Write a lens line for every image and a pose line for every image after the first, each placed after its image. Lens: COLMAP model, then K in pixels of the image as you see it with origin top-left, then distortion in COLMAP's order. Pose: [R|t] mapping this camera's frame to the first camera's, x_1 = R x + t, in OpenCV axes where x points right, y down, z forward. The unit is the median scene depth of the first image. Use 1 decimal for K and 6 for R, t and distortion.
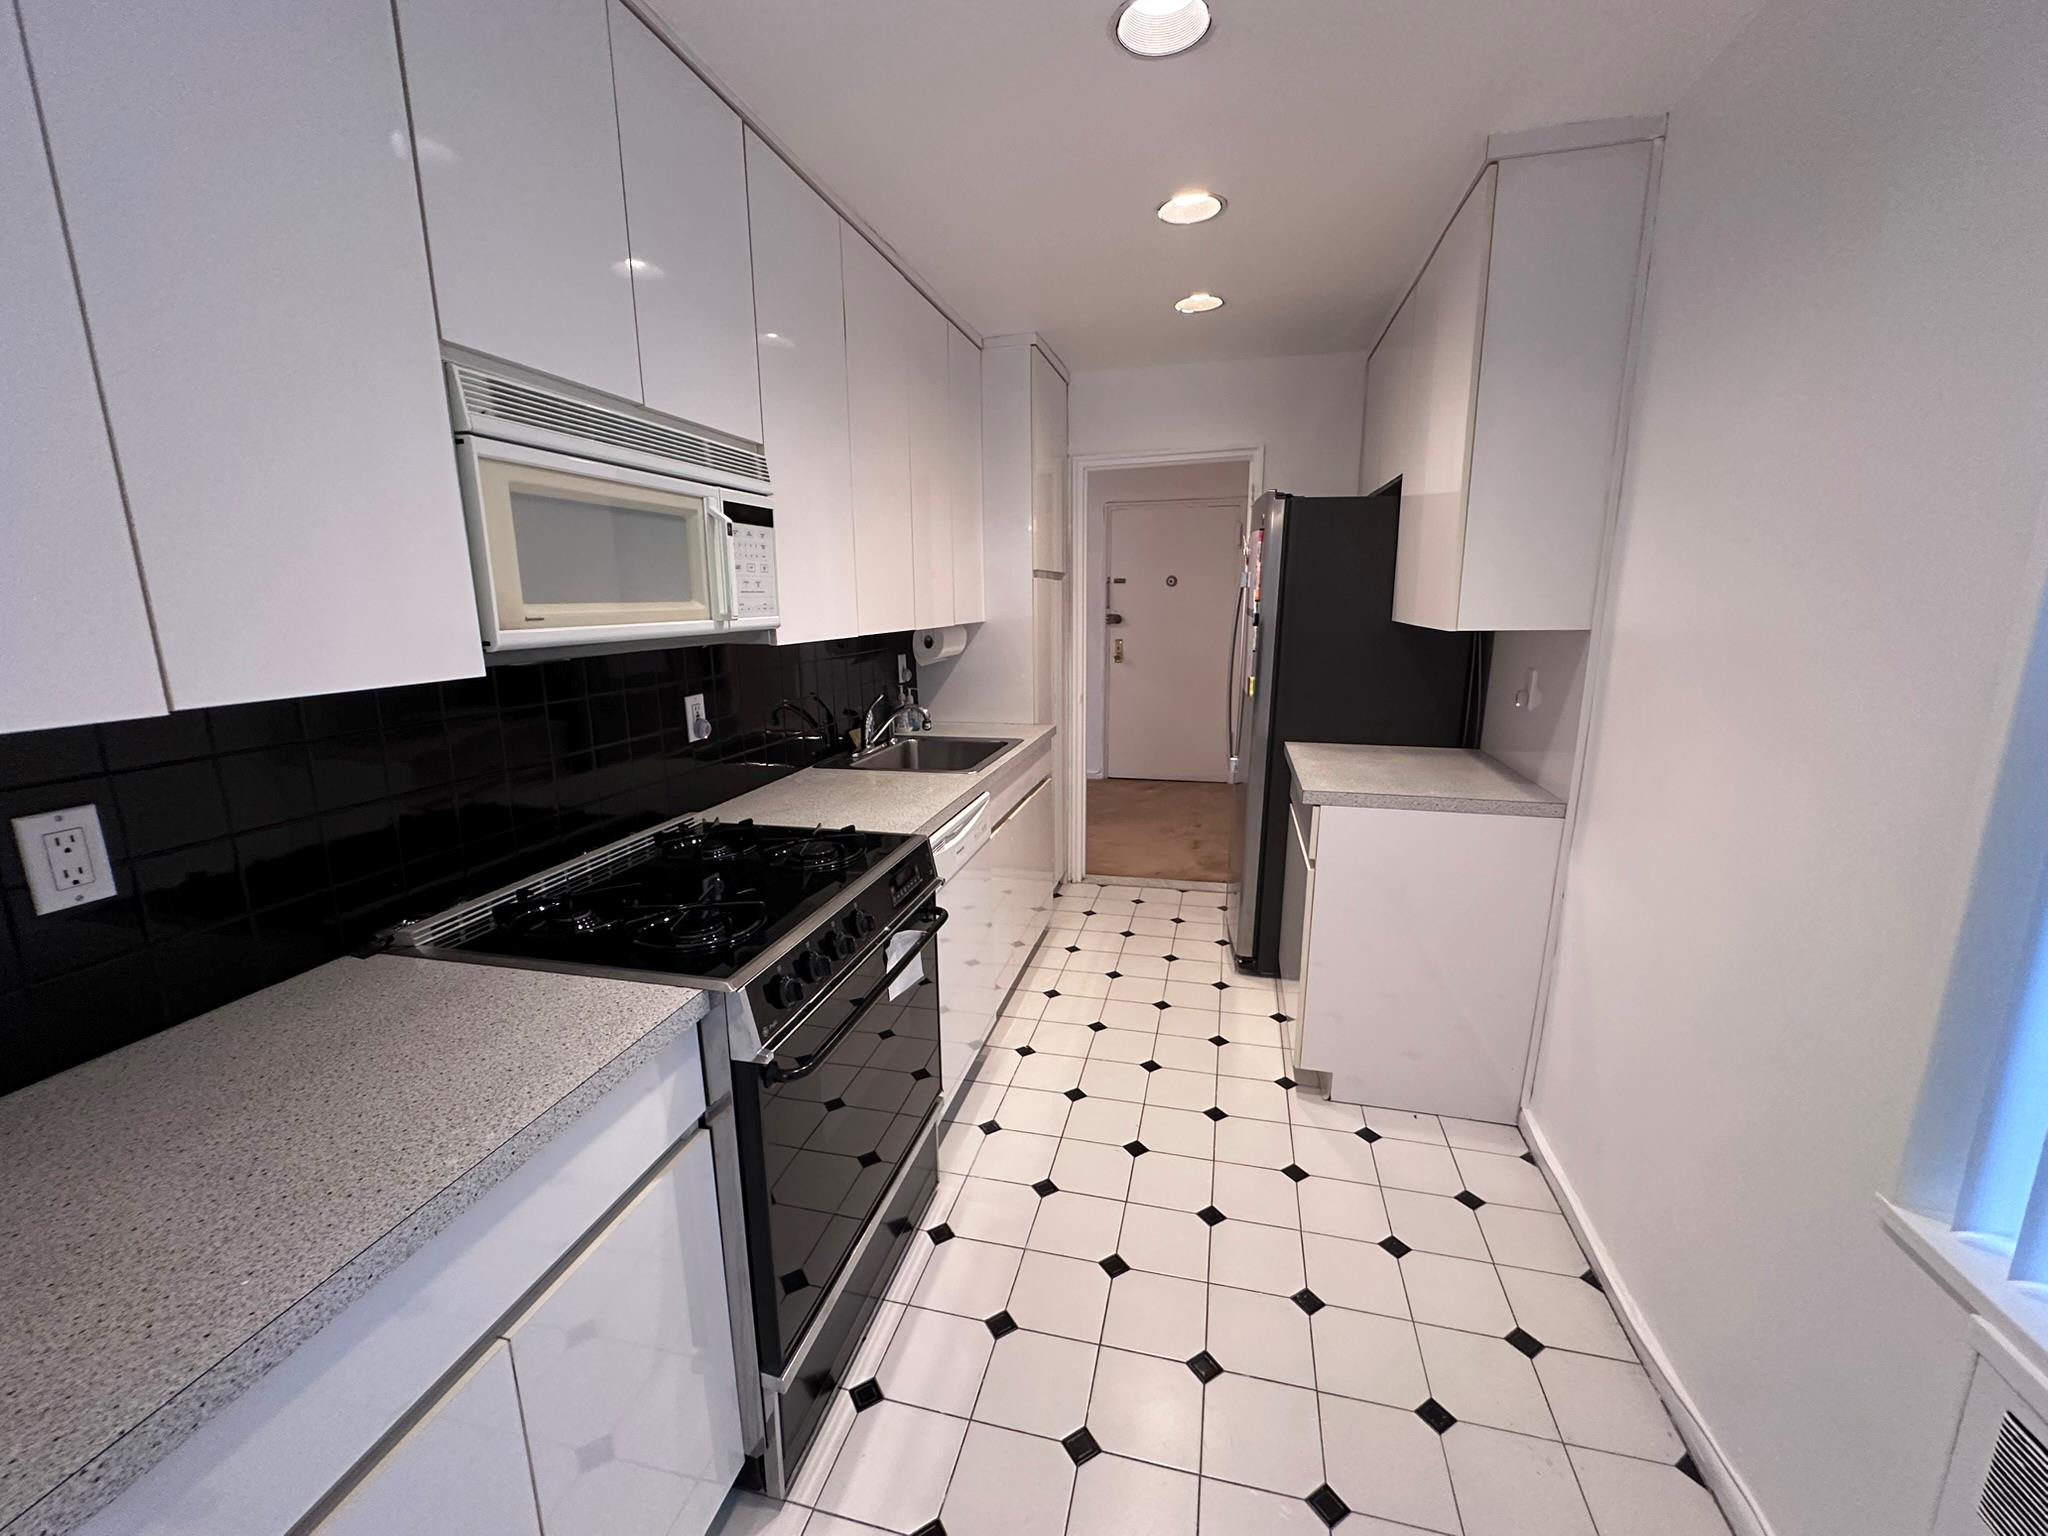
lens RADIAL K [[823.7, 0, 1024.2], [0, 823.7, 769.8], [0, 0, 1]] dist [-0.004628, 0.001260]
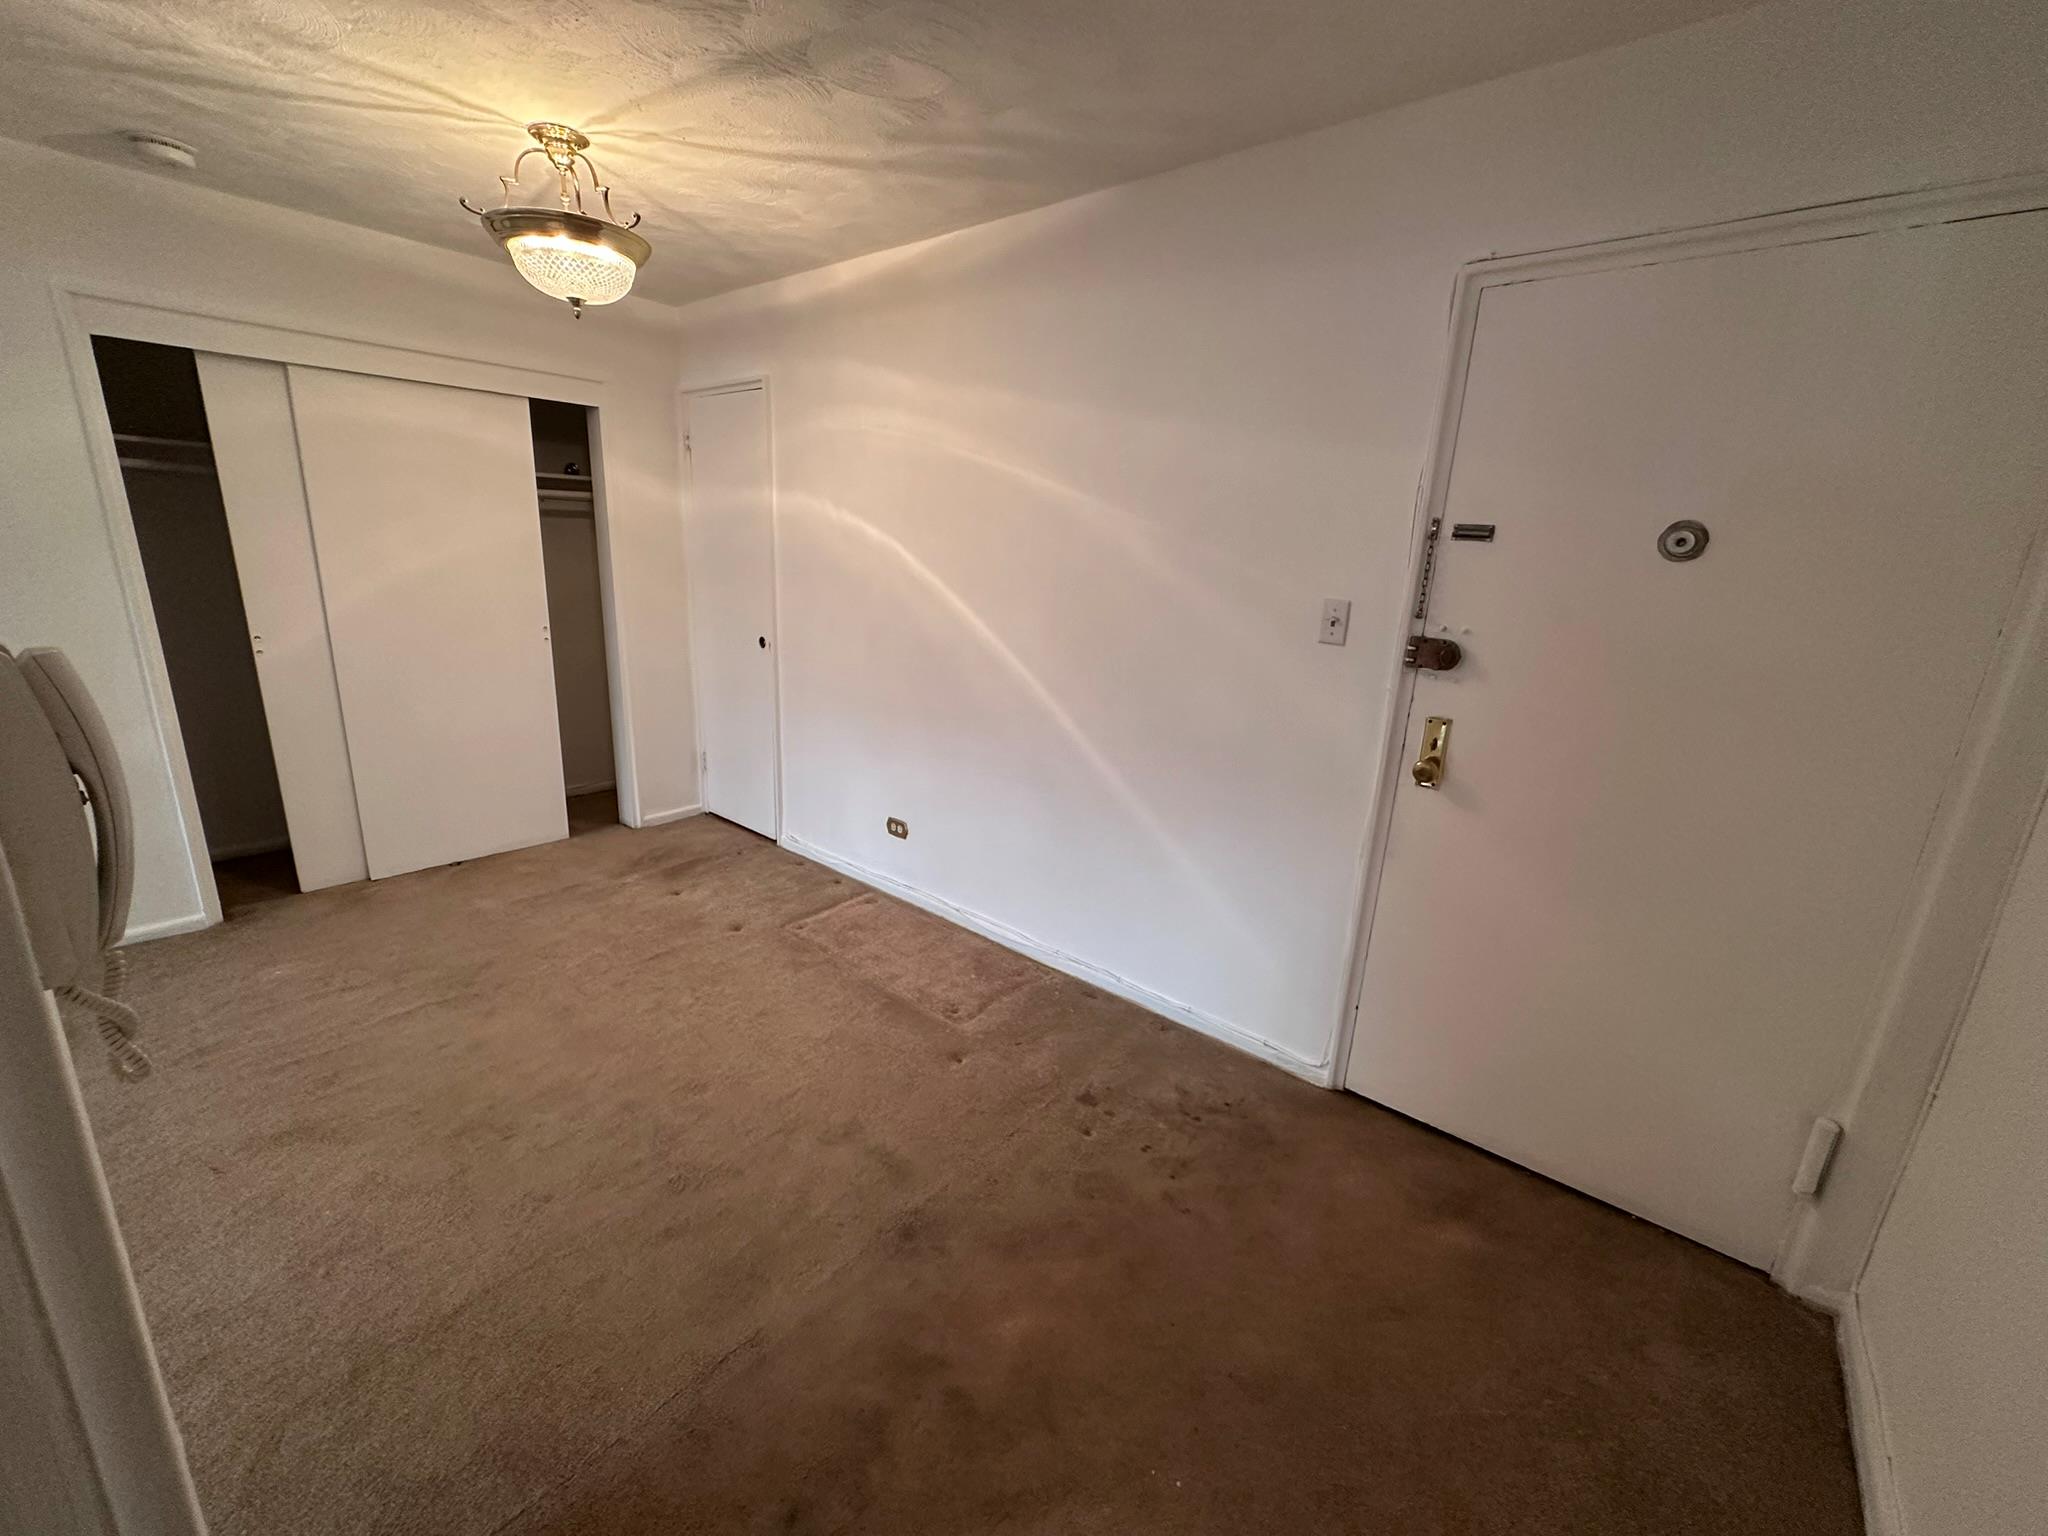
lens RADIAL K [[823.7, 0, 1021.4], [0, 823.7, 770.0], [0, 0, 1]] dist [-0.004628, 0.001260]
pose [[0.894285, 0.164750, -0.416066, 0.340736], [-0.143927, 0.986254, 0.081173, -0.453328], [0.423720, -0.012709, 0.905704, 2.061485]]
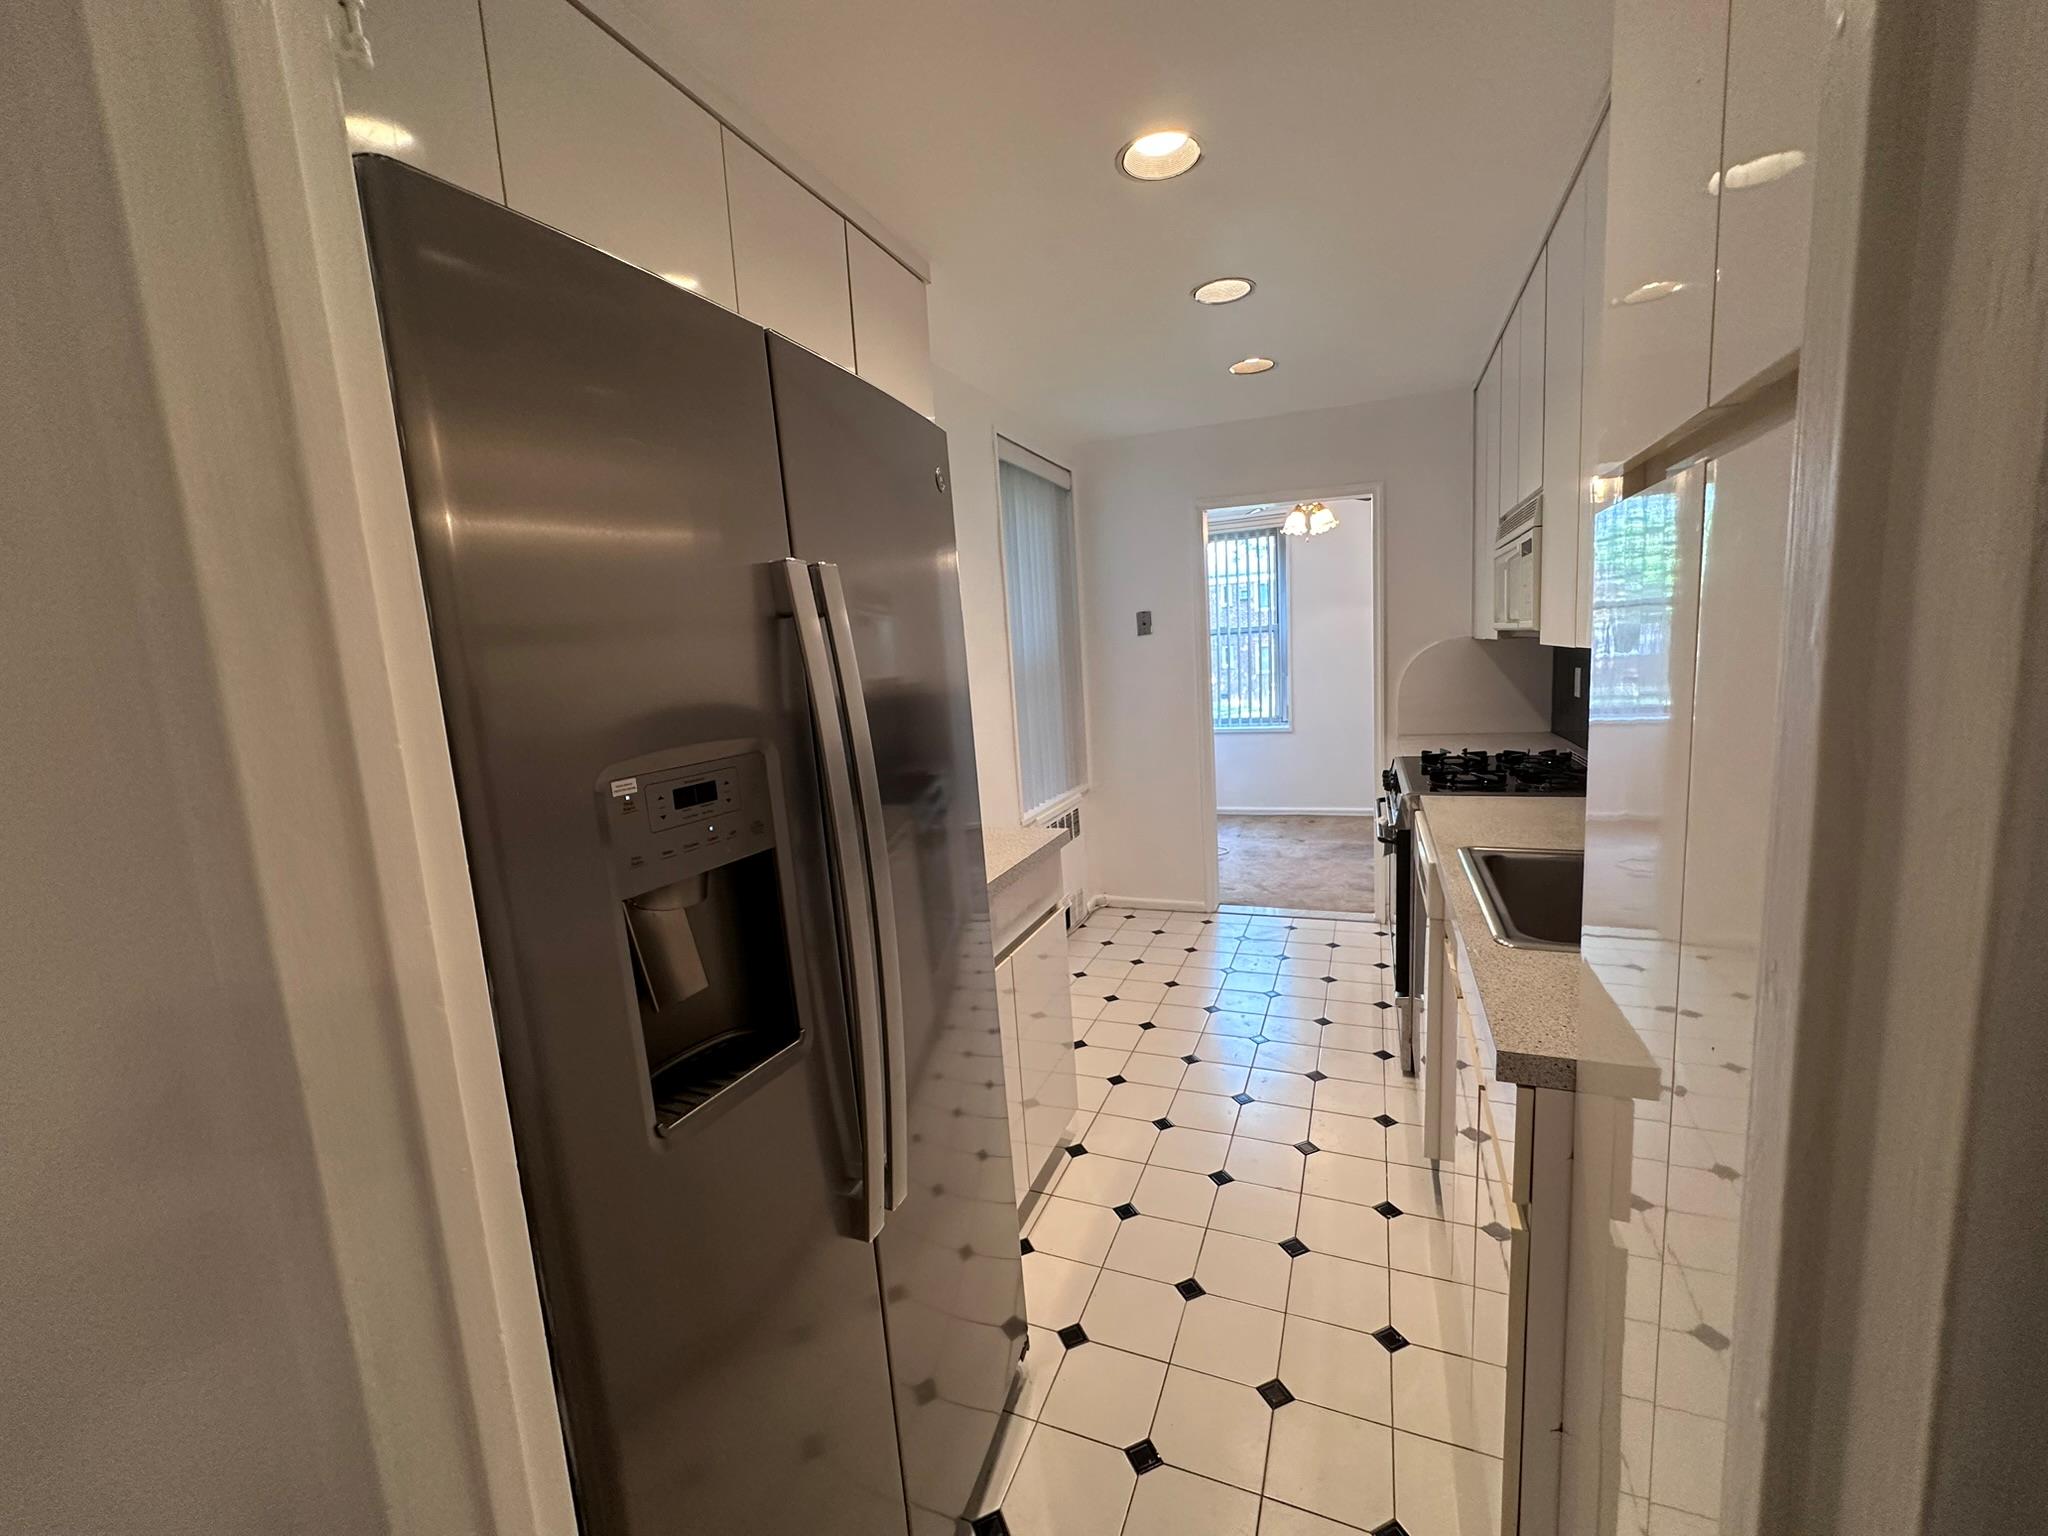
lens RADIAL K [[823.7, 0, 1030.5], [0, 823.7, 765.7], [0, 0, 1]] dist [-0.004628, 0.001260]
pose [[-0.987306, 0.048249, 0.151327, 0.265616], [0.097290, 0.936802, 0.336062, -0.451830], [-0.125549, 0.346518, -0.929603, 2.216041]]
